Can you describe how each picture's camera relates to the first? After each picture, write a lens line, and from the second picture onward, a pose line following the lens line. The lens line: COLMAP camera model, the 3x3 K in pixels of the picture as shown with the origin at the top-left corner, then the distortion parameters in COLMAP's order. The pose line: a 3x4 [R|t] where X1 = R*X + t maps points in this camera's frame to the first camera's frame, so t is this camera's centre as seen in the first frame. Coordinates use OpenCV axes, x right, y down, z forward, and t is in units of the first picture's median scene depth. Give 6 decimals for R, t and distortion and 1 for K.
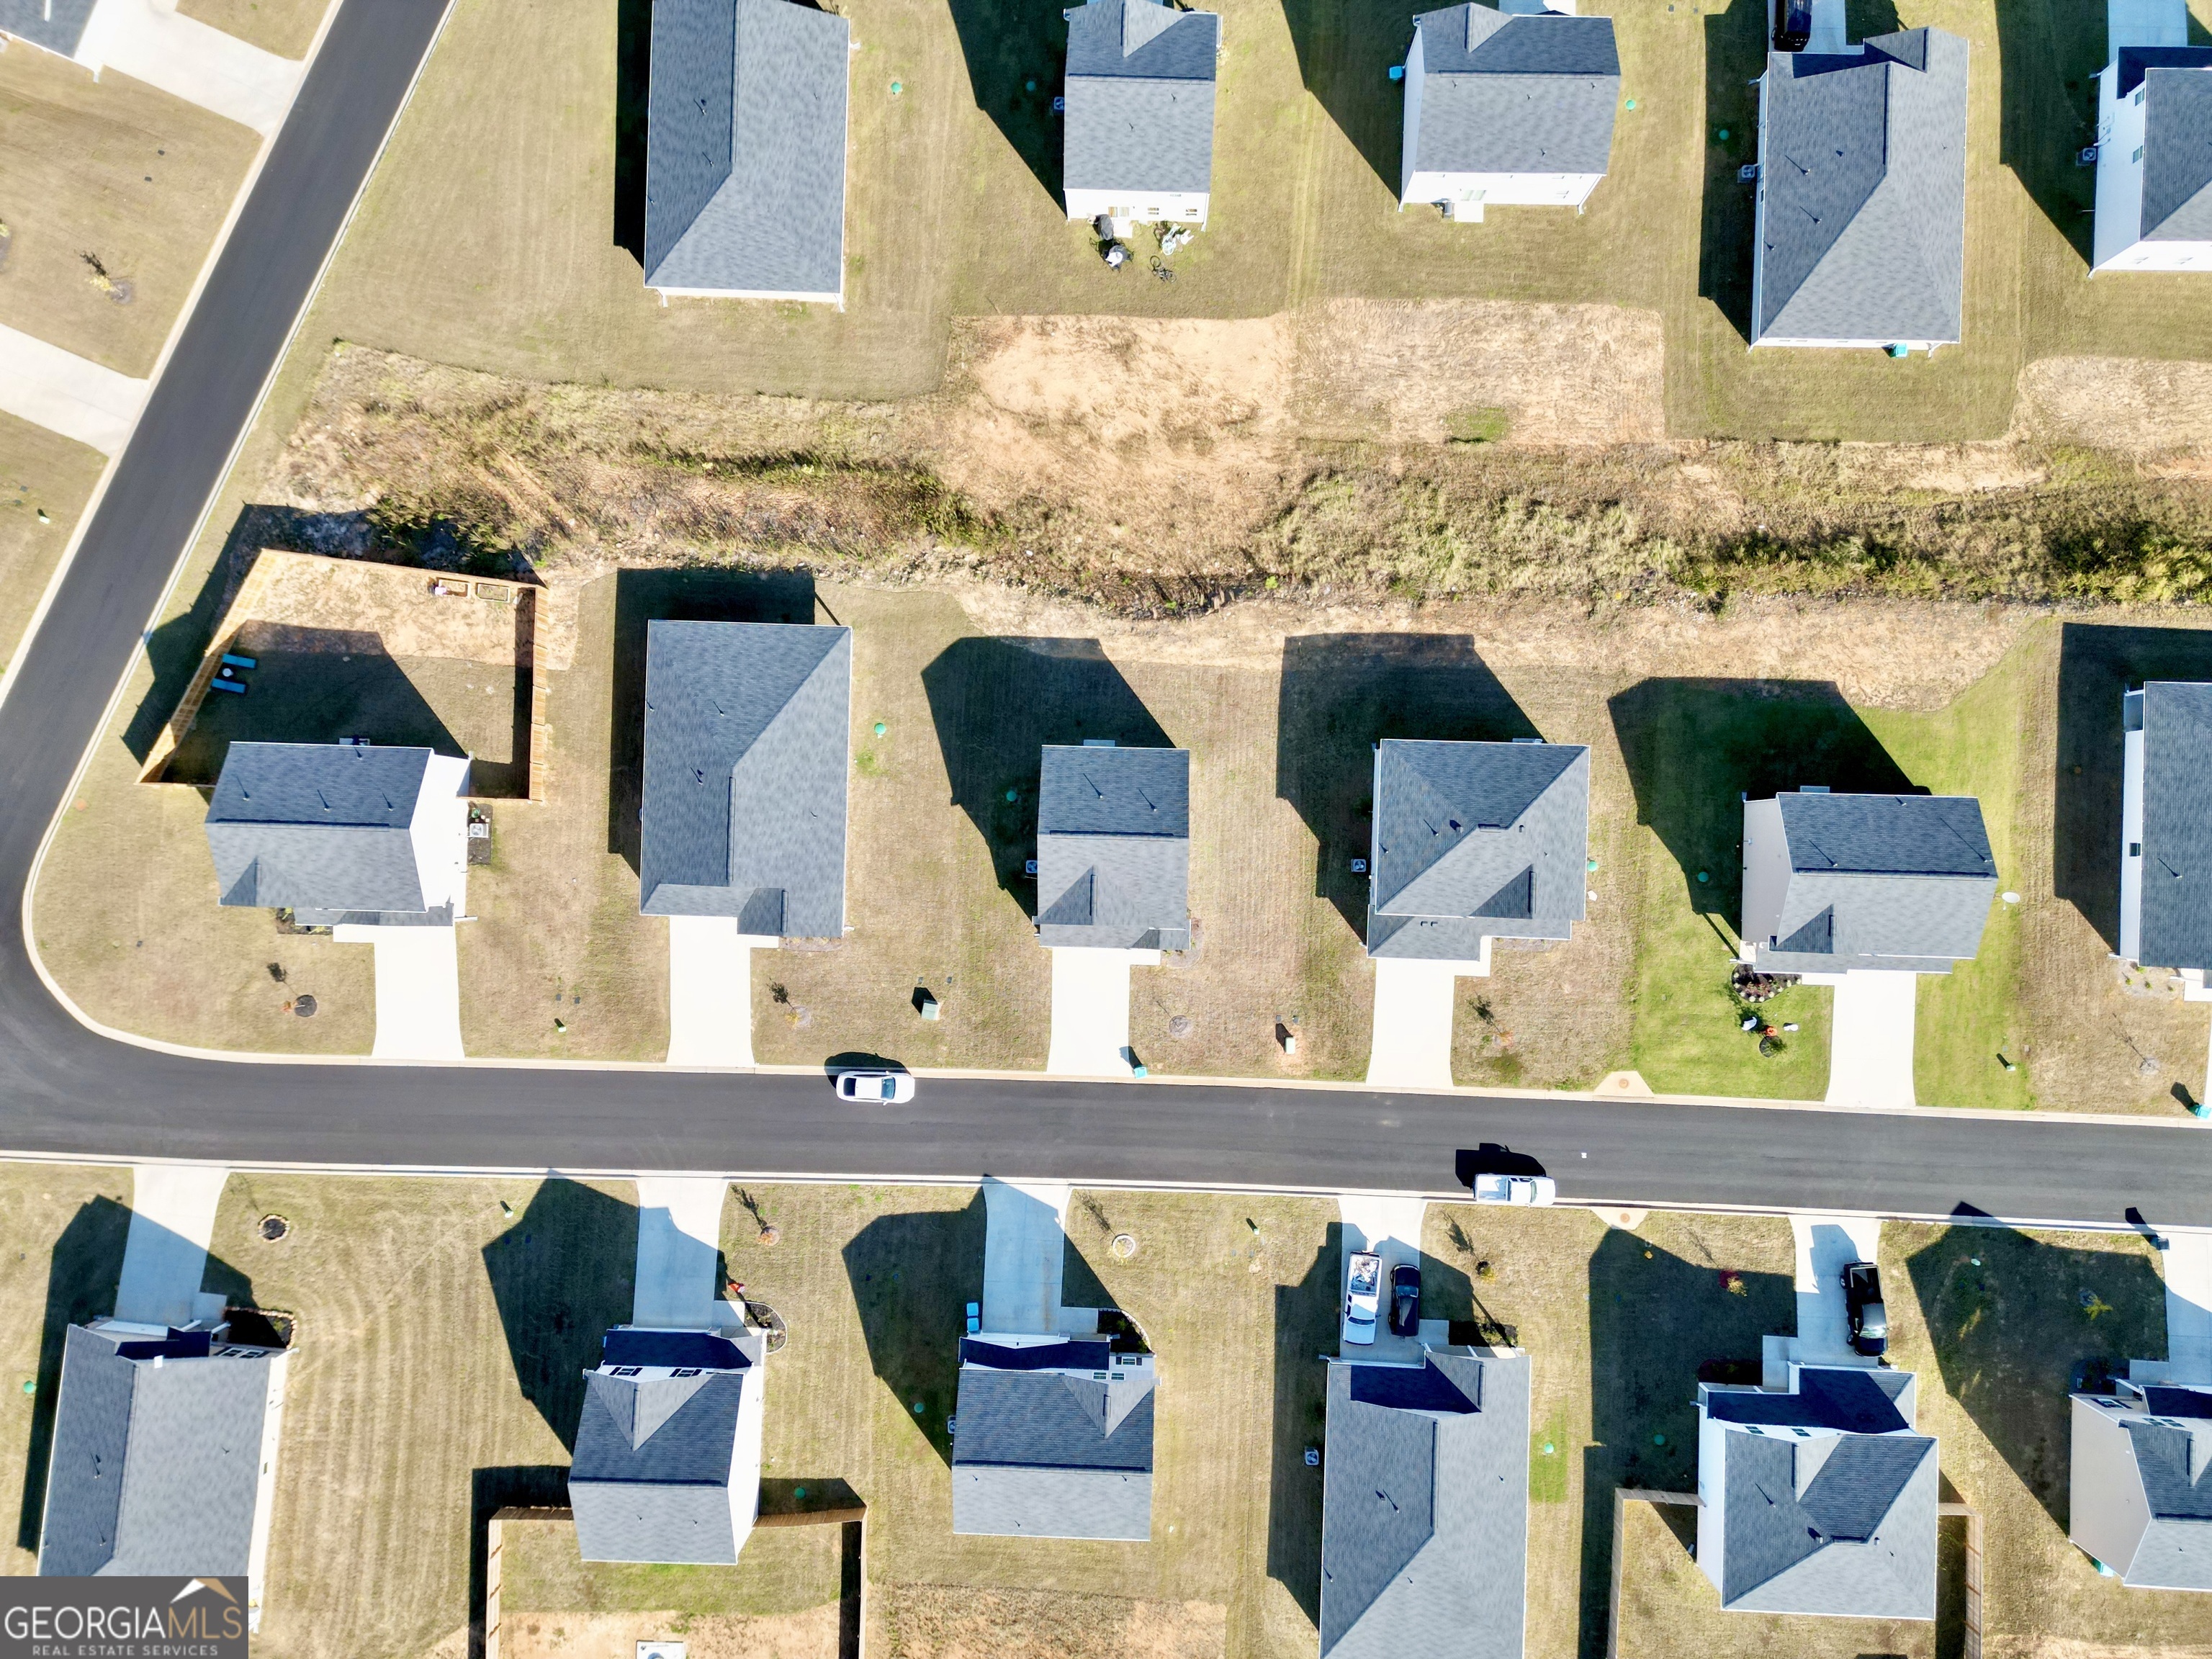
lens RADIAL K [[1560.9, 0, 1116.9], [0, 1560.9, 831.5], [0, 0, 1]] dist [0.052475, -0.003117]
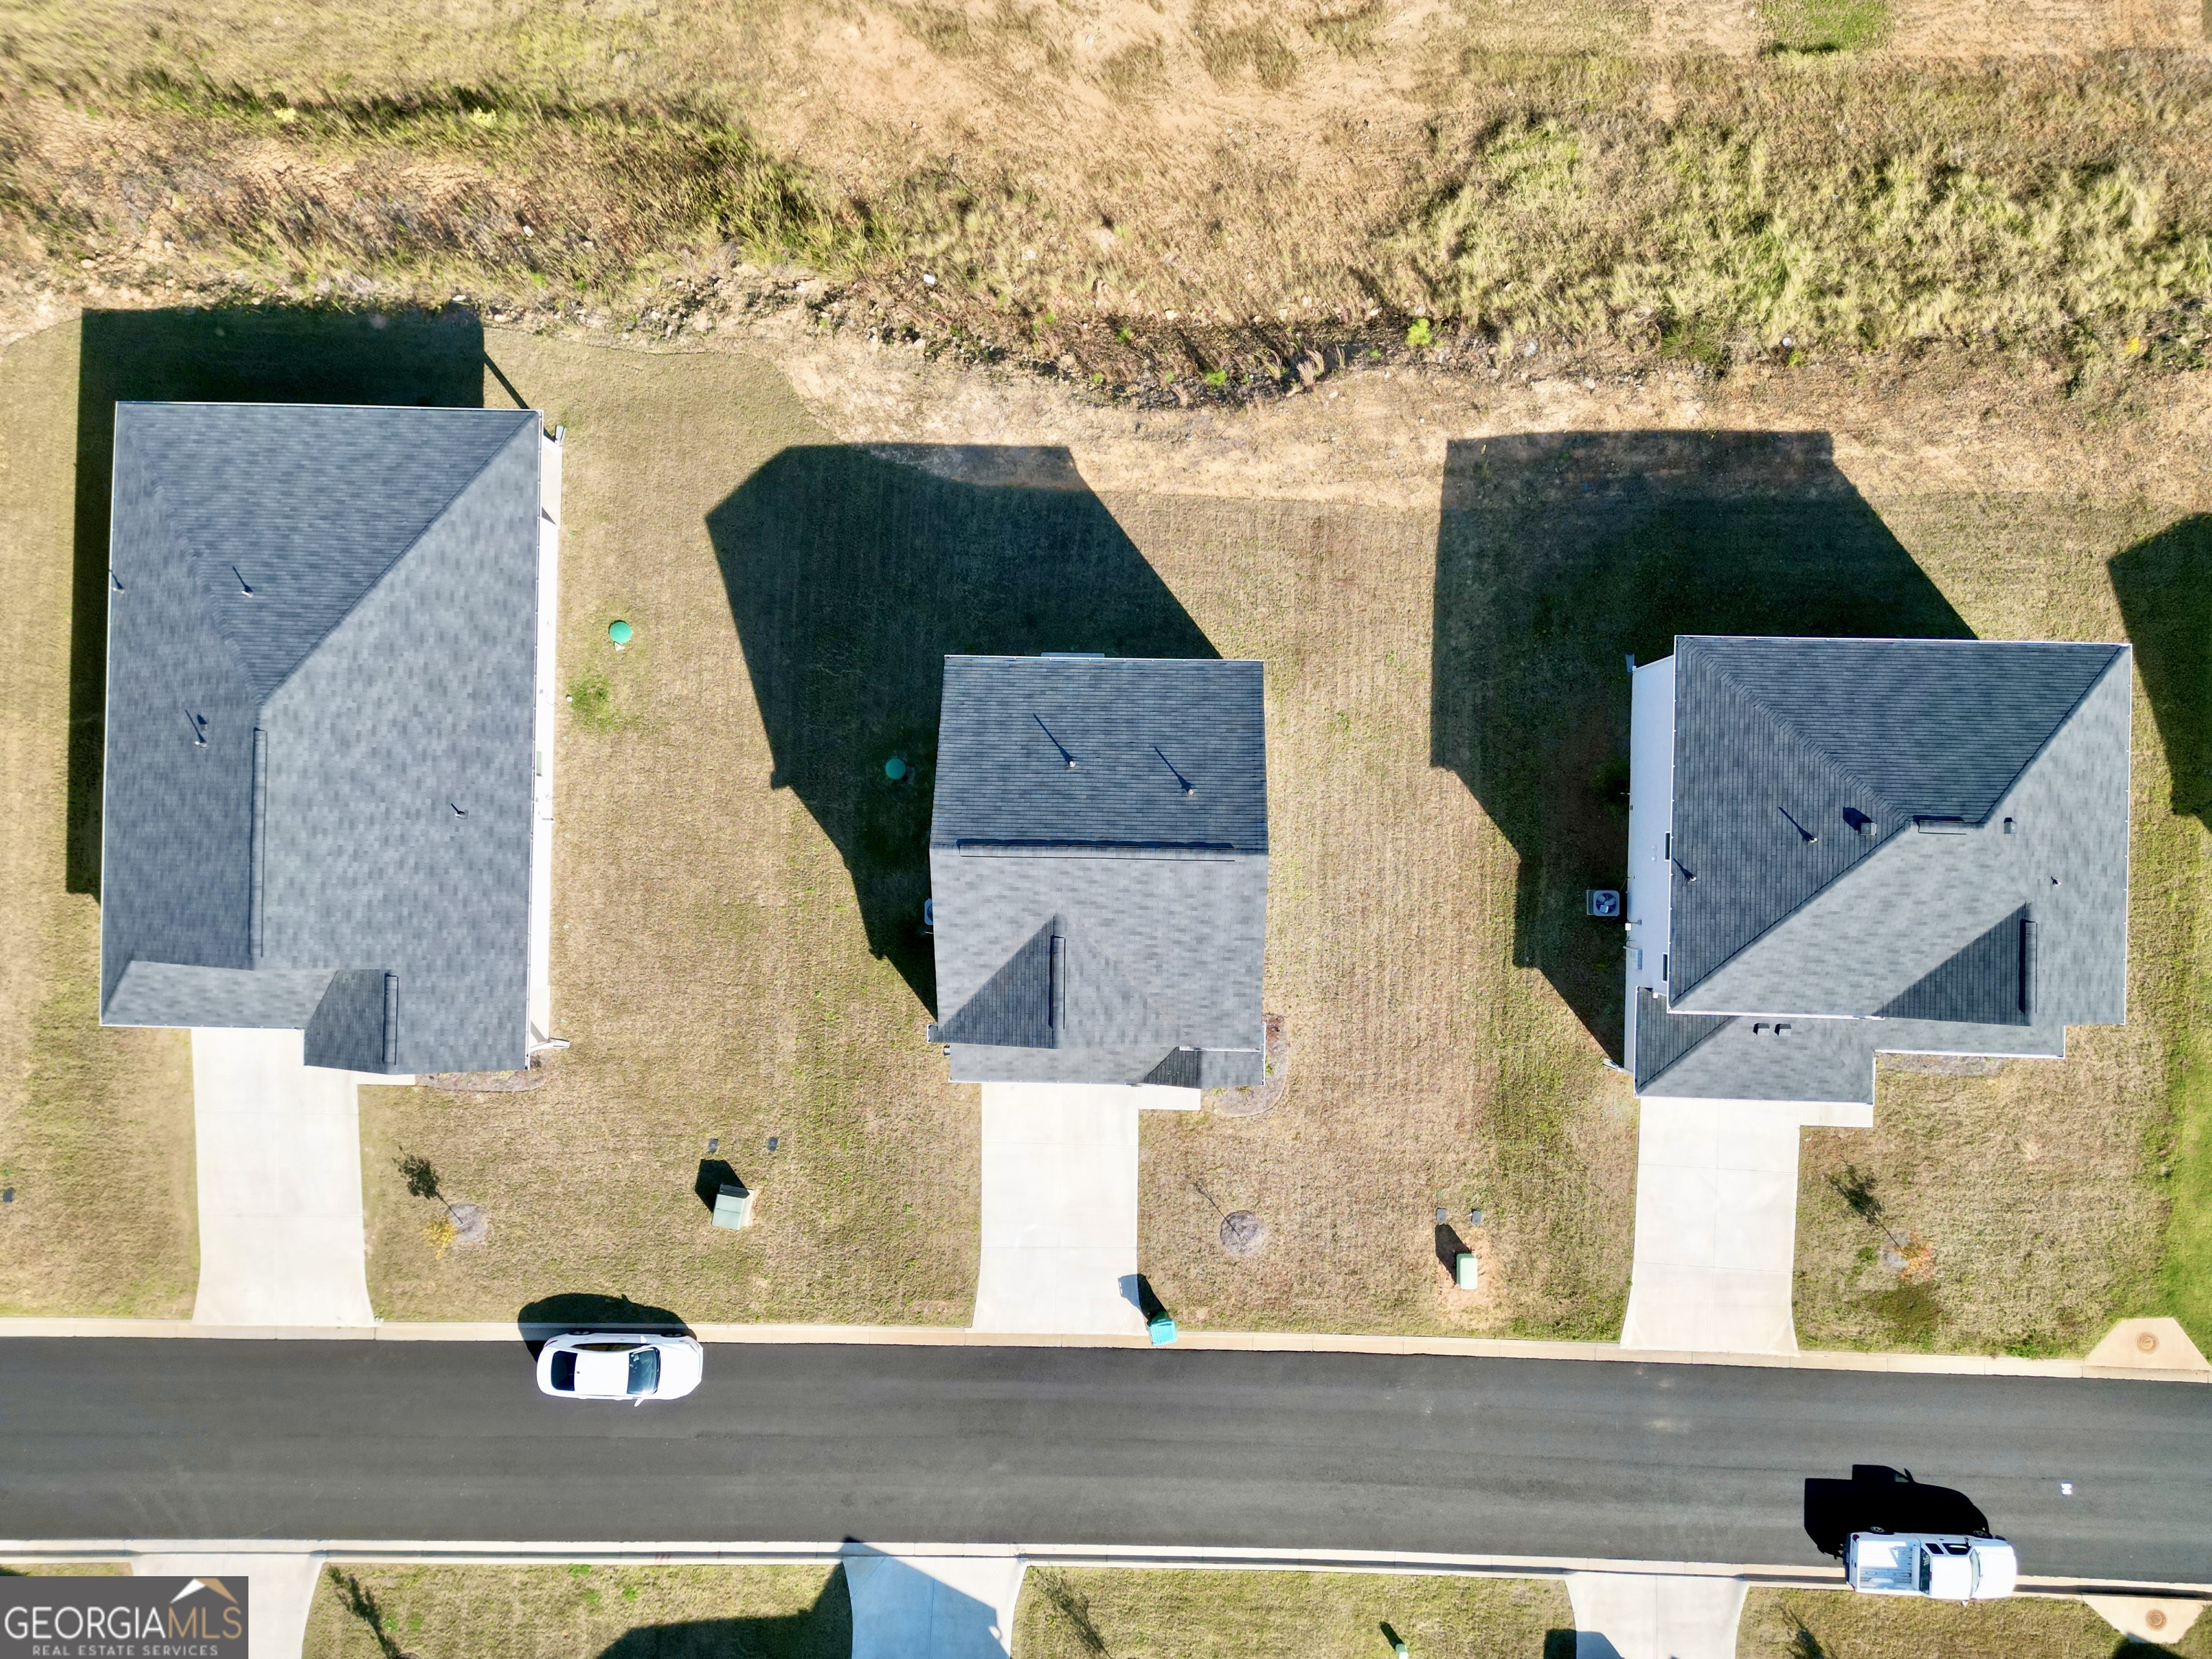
lens RADIAL K [[1560.9, 0, 1116.9], [0, 1560.9, 831.5], [0, 0, 1]] dist [0.052475, -0.003117]
pose [[0.999951, -0.009088, -0.004021, 0.004105], [0.009092, 0.999958, 0.000896, -0.002712], [0.004013, -0.000933, 0.999992, 0.502886]]
